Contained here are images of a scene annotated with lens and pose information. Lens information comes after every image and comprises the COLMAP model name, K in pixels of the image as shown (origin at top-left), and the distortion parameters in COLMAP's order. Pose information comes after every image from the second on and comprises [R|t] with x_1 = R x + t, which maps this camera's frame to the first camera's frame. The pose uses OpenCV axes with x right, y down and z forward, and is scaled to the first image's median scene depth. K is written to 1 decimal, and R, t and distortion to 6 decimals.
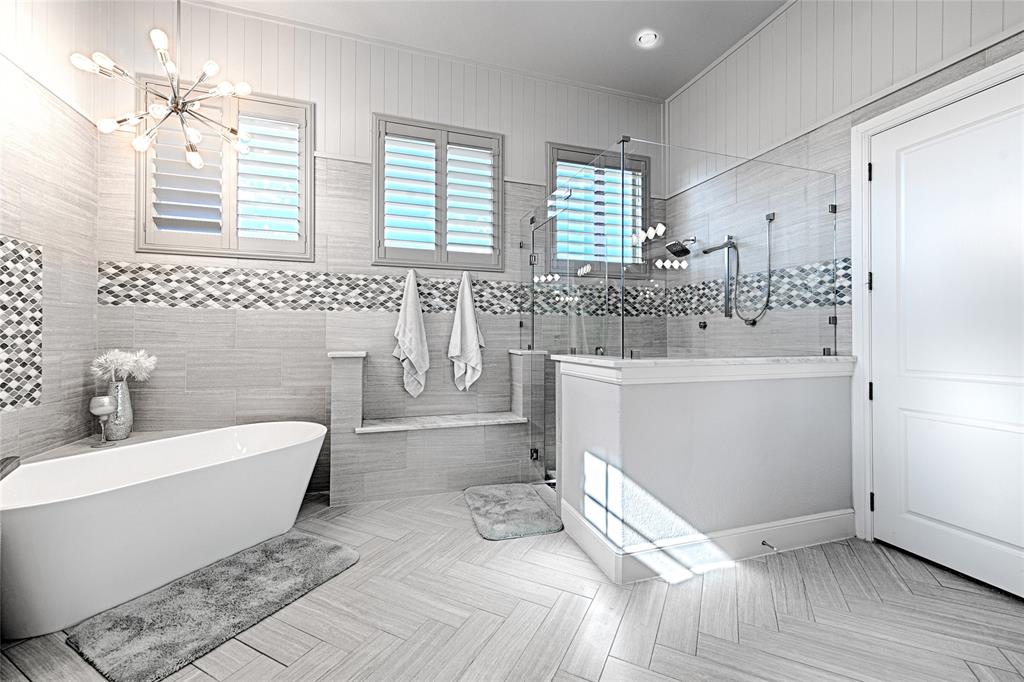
lens RADIAL K [[419.6, 0, 512.0], [0, 419.6, 341.0], [0, 0, 1]] dist [0.001966, -0.000109]
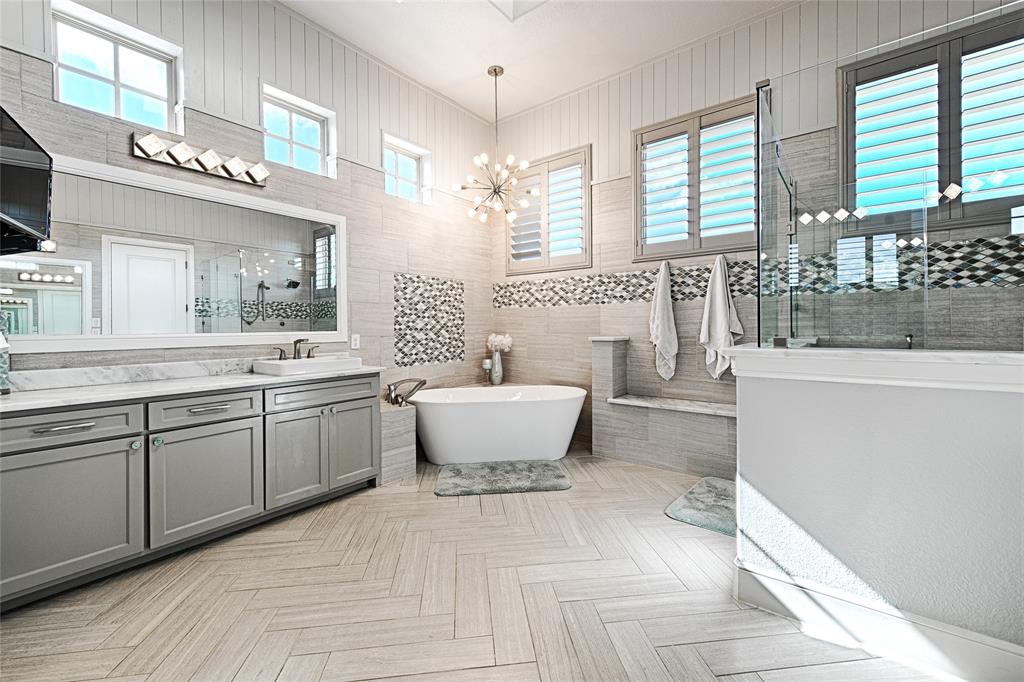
lens RADIAL K [[419.6, 0, 512.0], [0, 419.6, 341.0], [0, 0, 1]] dist [0.001966, -0.000109]
pose [[0.547201, 0.020524, -0.836750, 0.485851], [0.002533, 0.999654, 0.026176, 0.004918], [0.836997, -0.016443, 0.546960, 0.083102]]
